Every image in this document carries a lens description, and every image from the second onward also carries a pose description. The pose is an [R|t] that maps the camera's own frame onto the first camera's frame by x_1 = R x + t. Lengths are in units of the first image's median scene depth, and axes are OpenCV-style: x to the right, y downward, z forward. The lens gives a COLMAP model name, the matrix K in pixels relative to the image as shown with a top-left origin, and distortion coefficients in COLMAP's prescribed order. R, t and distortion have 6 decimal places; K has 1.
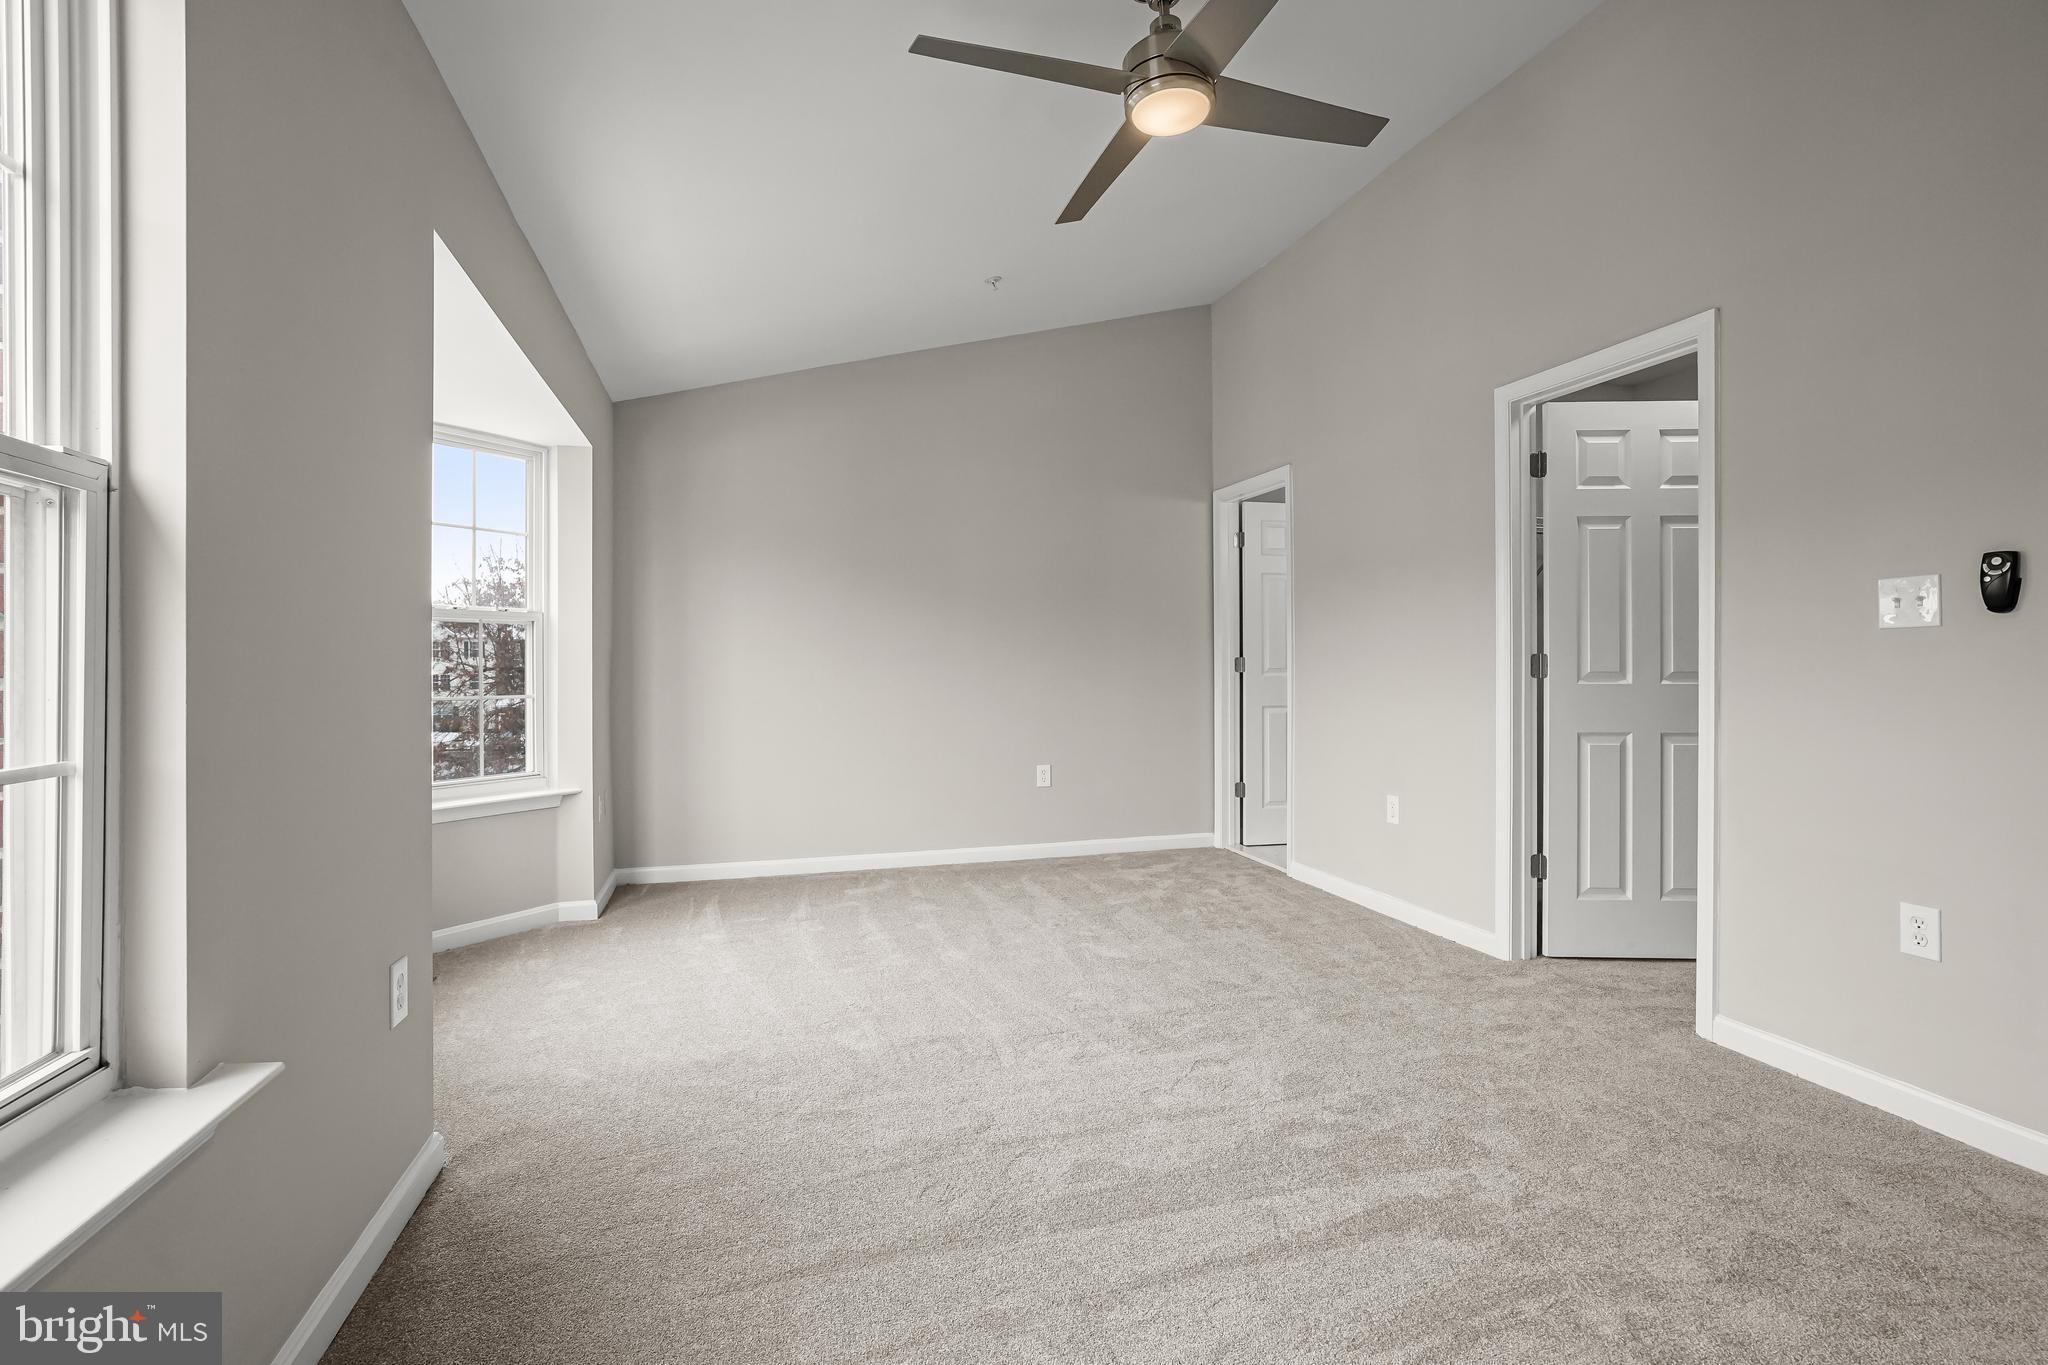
lens RADIAL K [[930.4, 0, 1025.4], [0, 930.4, 667.5], [0, 0, 1]] dist [-0.018440, 0.002686]
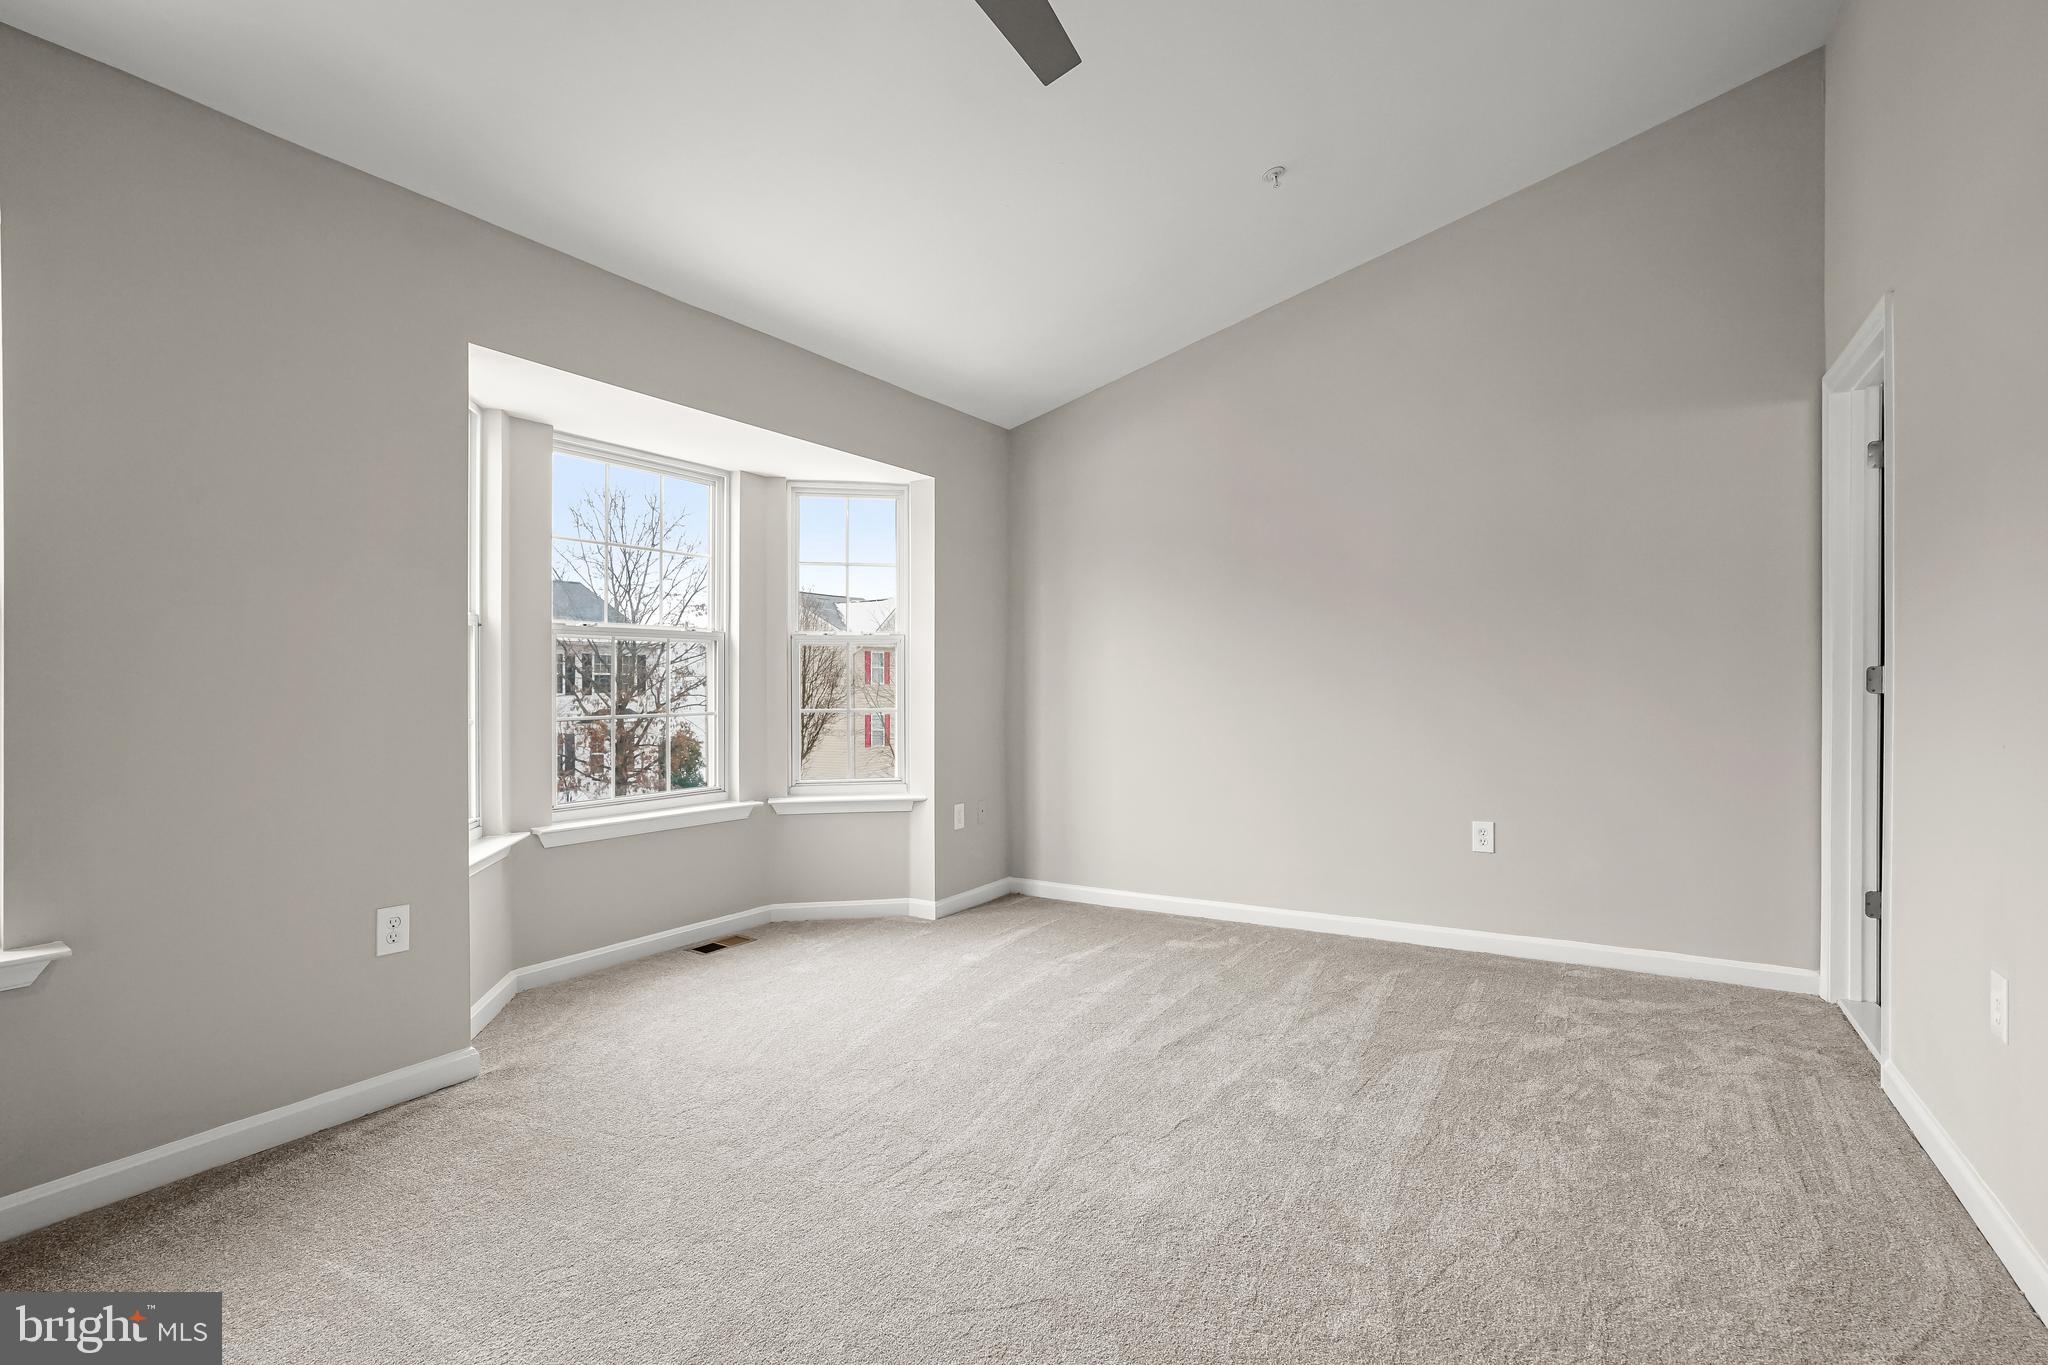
lens RADIAL K [[930.4, 0, 1021.6], [0, 930.4, 677.0], [0, 0, 1]] dist [-0.018440, 0.002686]
pose [[0.672502, -0.008993, -0.740040, 0.422602], [-0.001092, 0.999913, -0.013144, 0.007176], [0.740094, 0.009647, 0.672434, 0.373086]]
